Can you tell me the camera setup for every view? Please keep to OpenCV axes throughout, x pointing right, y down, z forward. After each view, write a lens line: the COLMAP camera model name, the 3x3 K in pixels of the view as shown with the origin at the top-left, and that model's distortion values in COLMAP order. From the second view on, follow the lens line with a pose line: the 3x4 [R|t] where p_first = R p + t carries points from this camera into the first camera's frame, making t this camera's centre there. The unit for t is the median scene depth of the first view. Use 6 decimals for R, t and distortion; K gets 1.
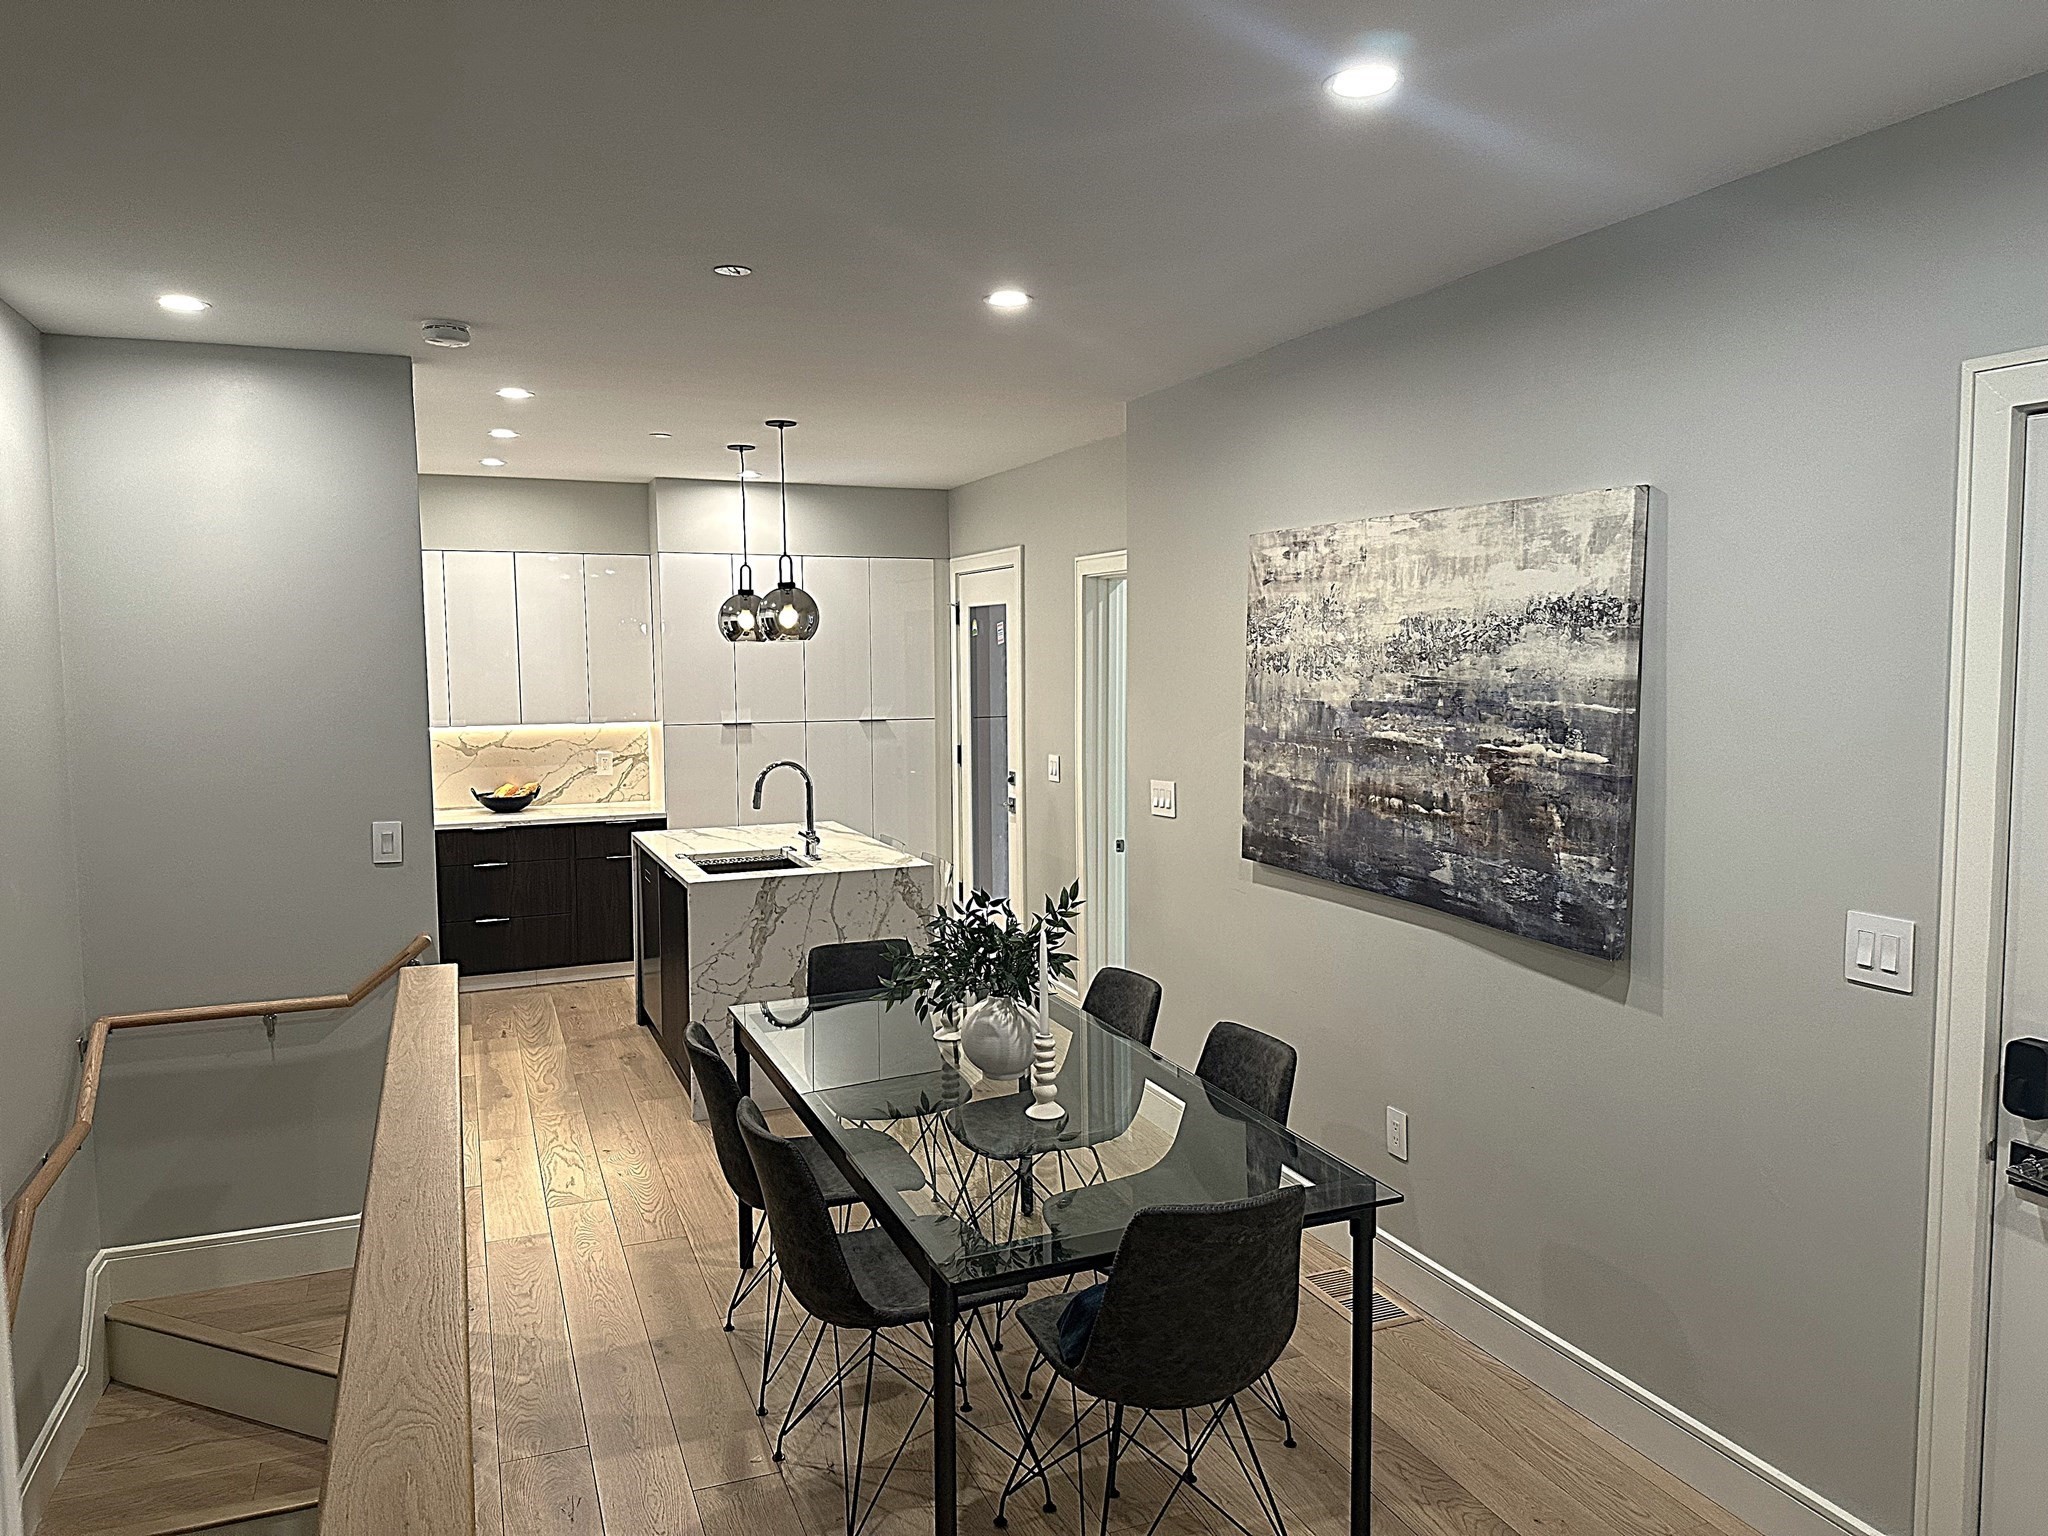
lens RADIAL K [[1415.5, 0, 1024.0], [0, 1415.5, 768.0], [0, 0, 1]] dist [0.147509, -0.297322]
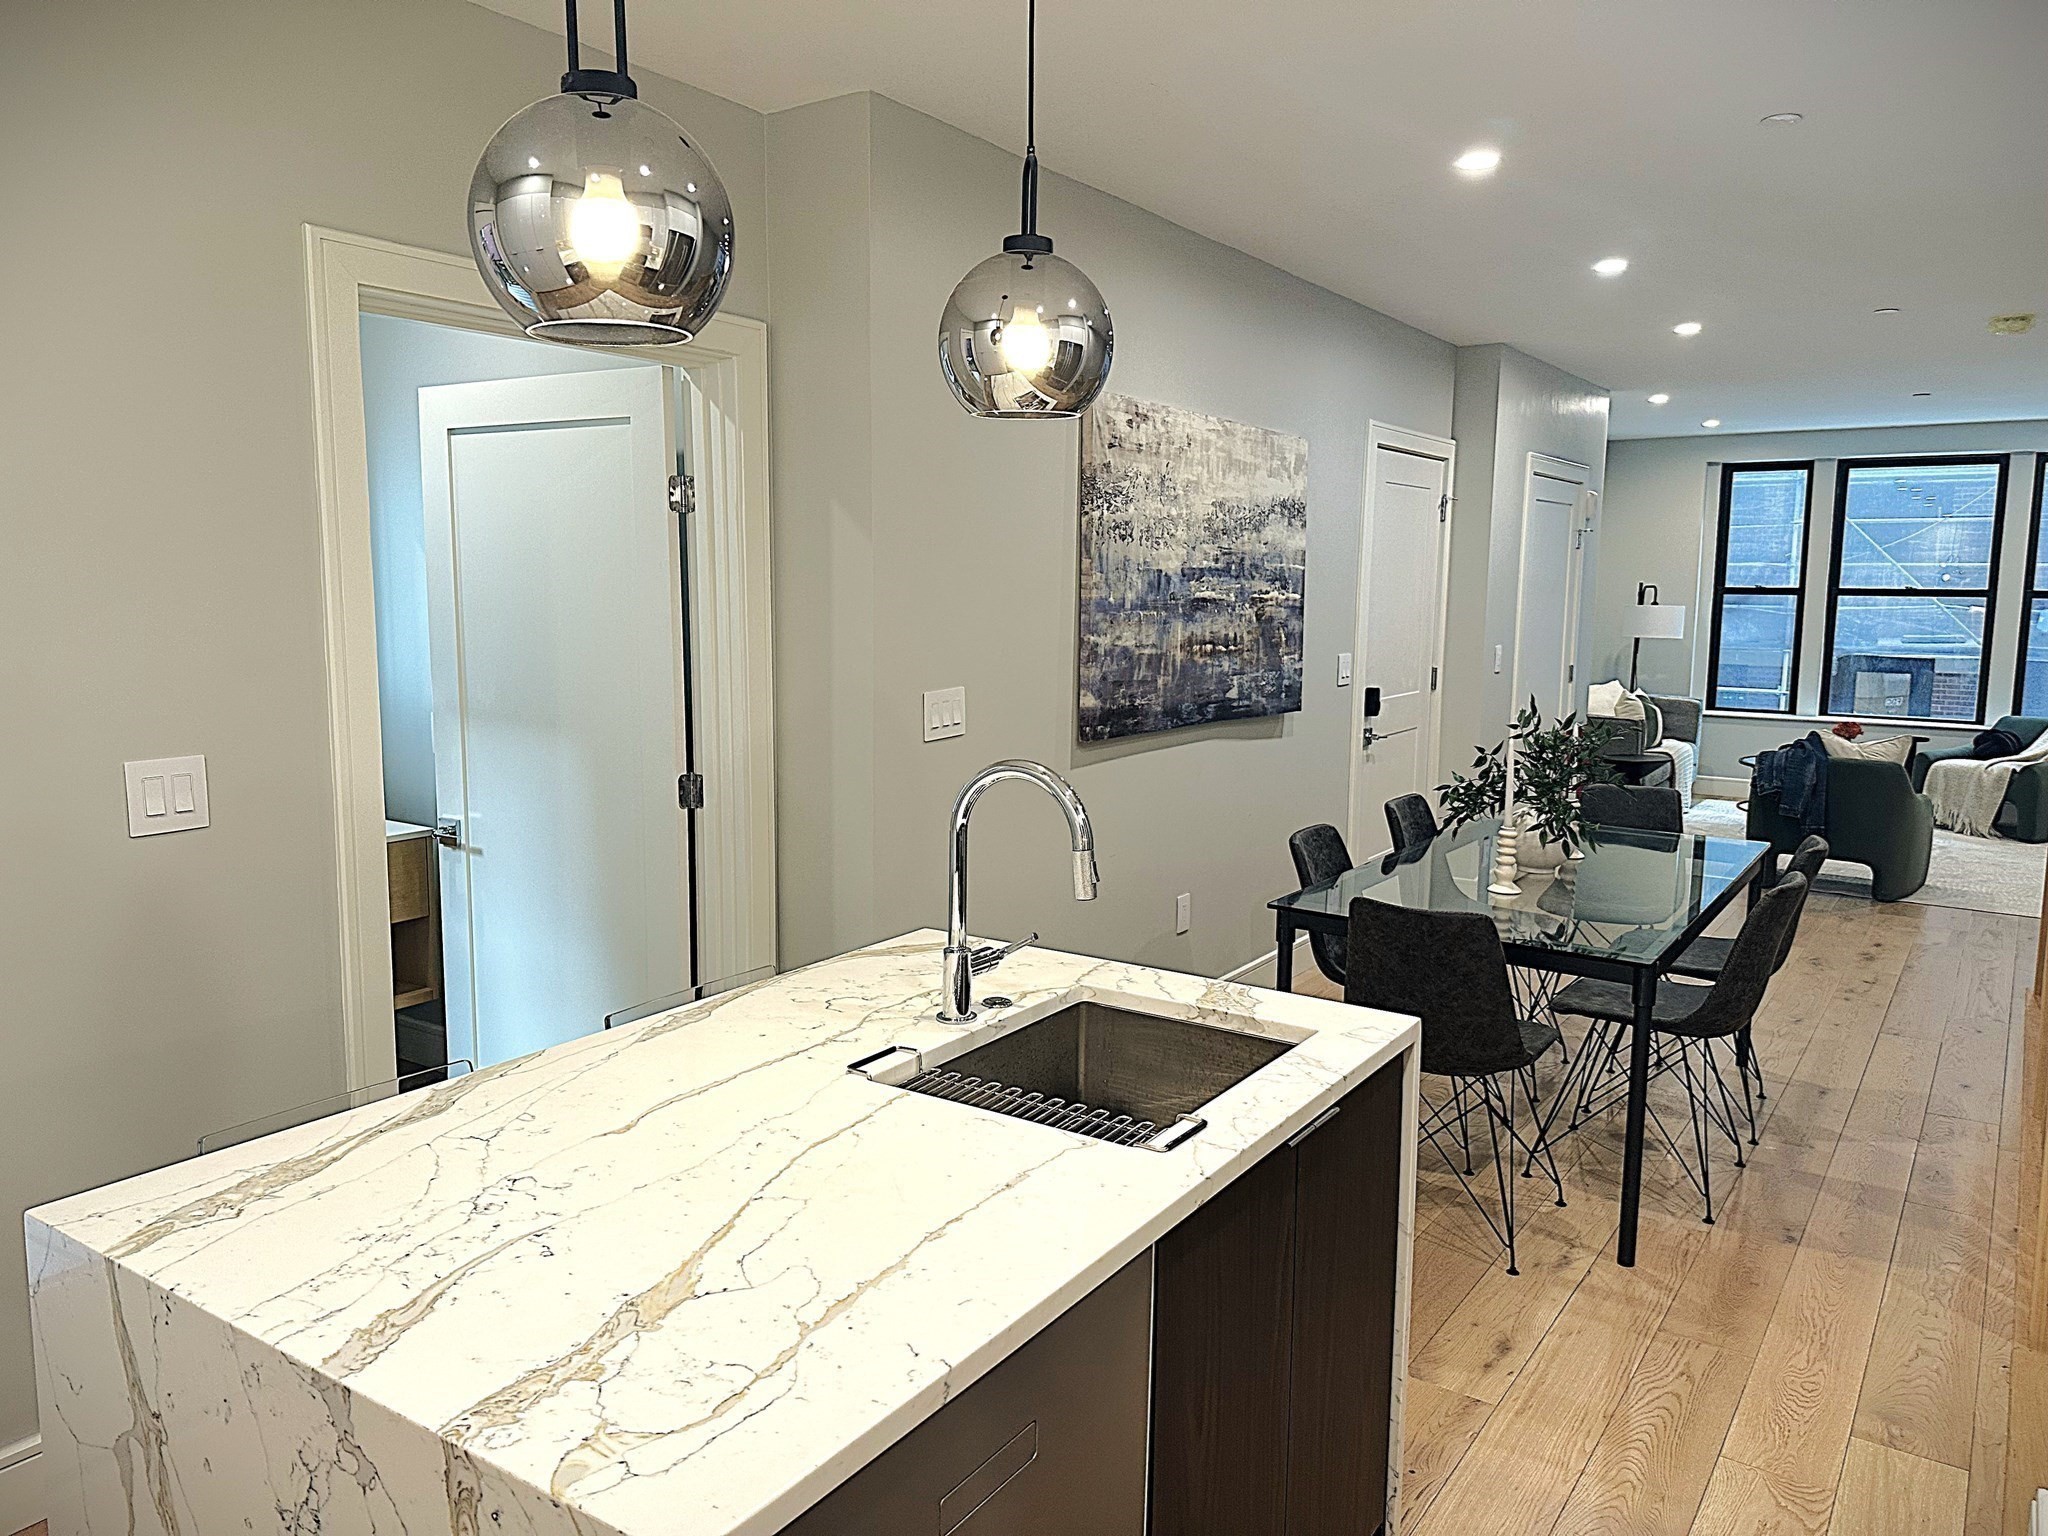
lens RADIAL K [[1417.2, 0, 1024.0], [0, 1417.2, 768.0], [0, 0, 1]] dist [0.083781, -0.121980]
pose [[-0.544064, -0.103529, 0.832632, -0.692229], [0.070687, 0.983175, 0.168436, -0.092068], [-0.836061, 0.150496, -0.527591, 1.769469]]
